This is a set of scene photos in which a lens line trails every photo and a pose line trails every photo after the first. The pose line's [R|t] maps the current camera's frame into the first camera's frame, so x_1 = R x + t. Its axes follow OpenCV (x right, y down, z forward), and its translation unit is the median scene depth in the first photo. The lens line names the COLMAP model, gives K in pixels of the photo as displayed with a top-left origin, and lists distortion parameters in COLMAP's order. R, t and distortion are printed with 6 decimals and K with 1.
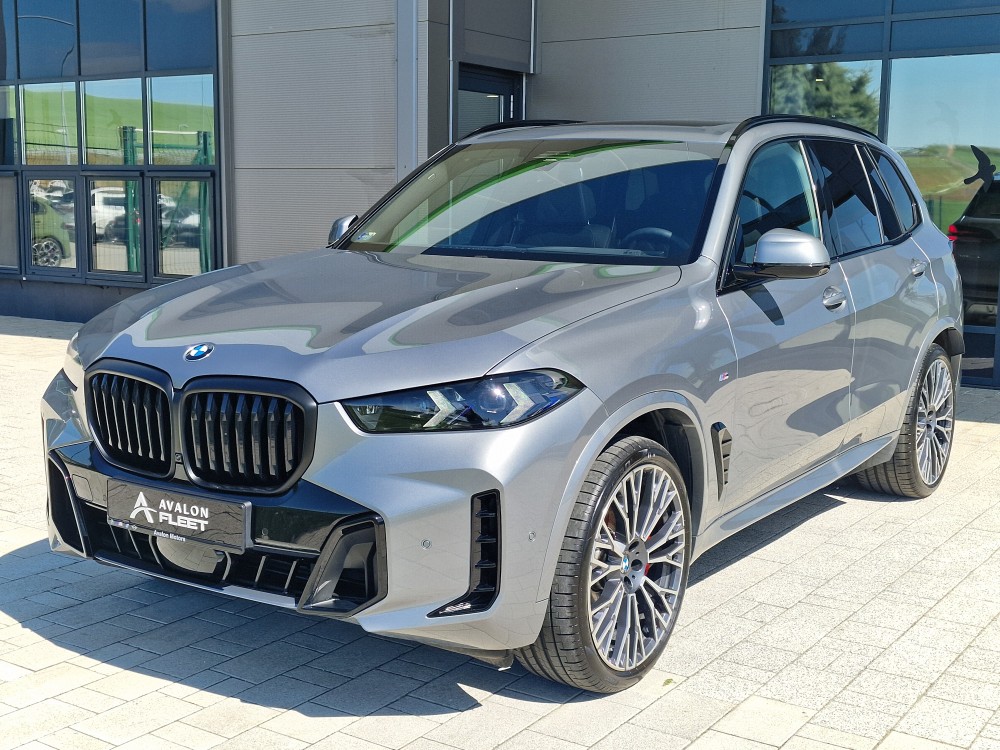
lens RADIAL K [[1297.6, 0, 498.4], [0, 1297.6, 368.3], [0, 0, 1]] dist [0.145643, 0.000000]
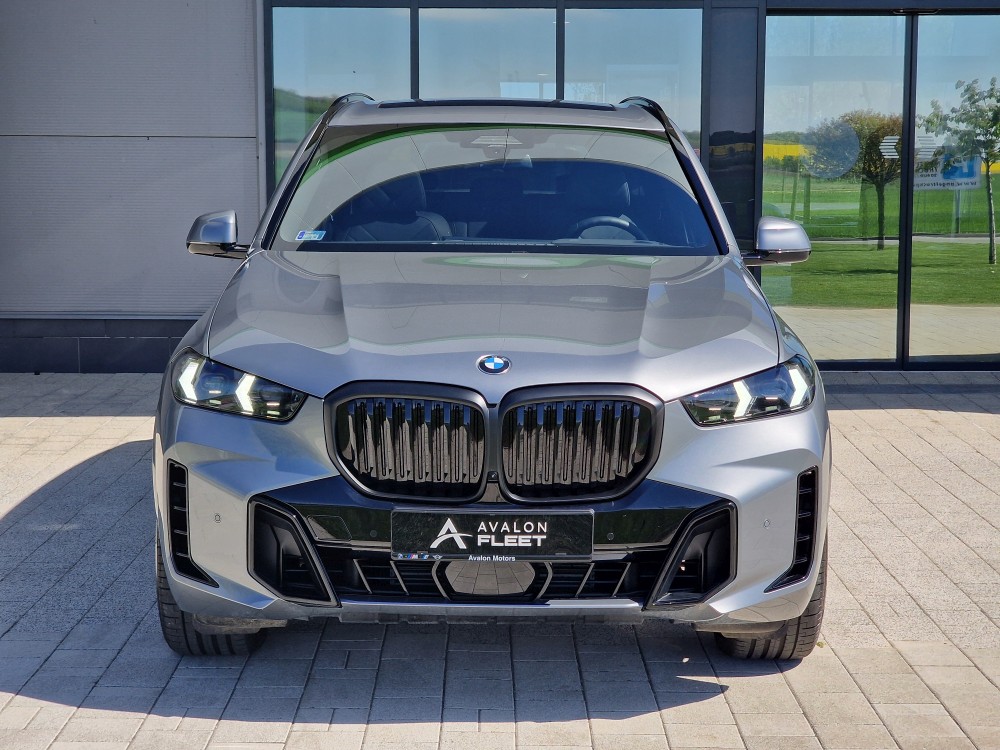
lens RADIAL K [[1972.8, 0, 503.0], [0, 1972.8, 376.4], [0, 0, 1]] dist [-0.054050, 0.000000]
pose [[0.818877, -0.072605, 0.569359, -1.056116], [0.077998, 0.996842, 0.014937, -0.025041], [-0.568645, 0.032177, 0.821953, -0.187731]]
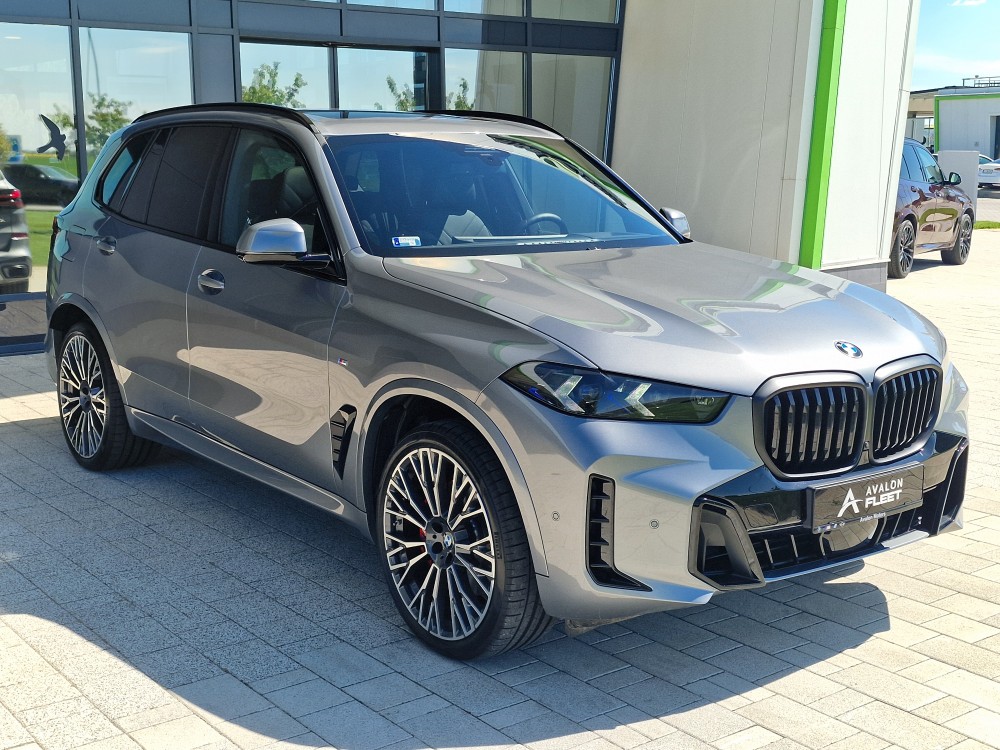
lens RADIAL K [[1297.6, 0, 501.9], [0, 1297.6, 378.3], [0, 0, 1]] dist [0.145643, 0.000000]
pose [[0.293342, -0.177524, 0.939381, -1.348584], [0.130265, 0.980865, 0.144686, -0.182921], [-0.947091, 0.079926, 0.310854, 0.948863]]
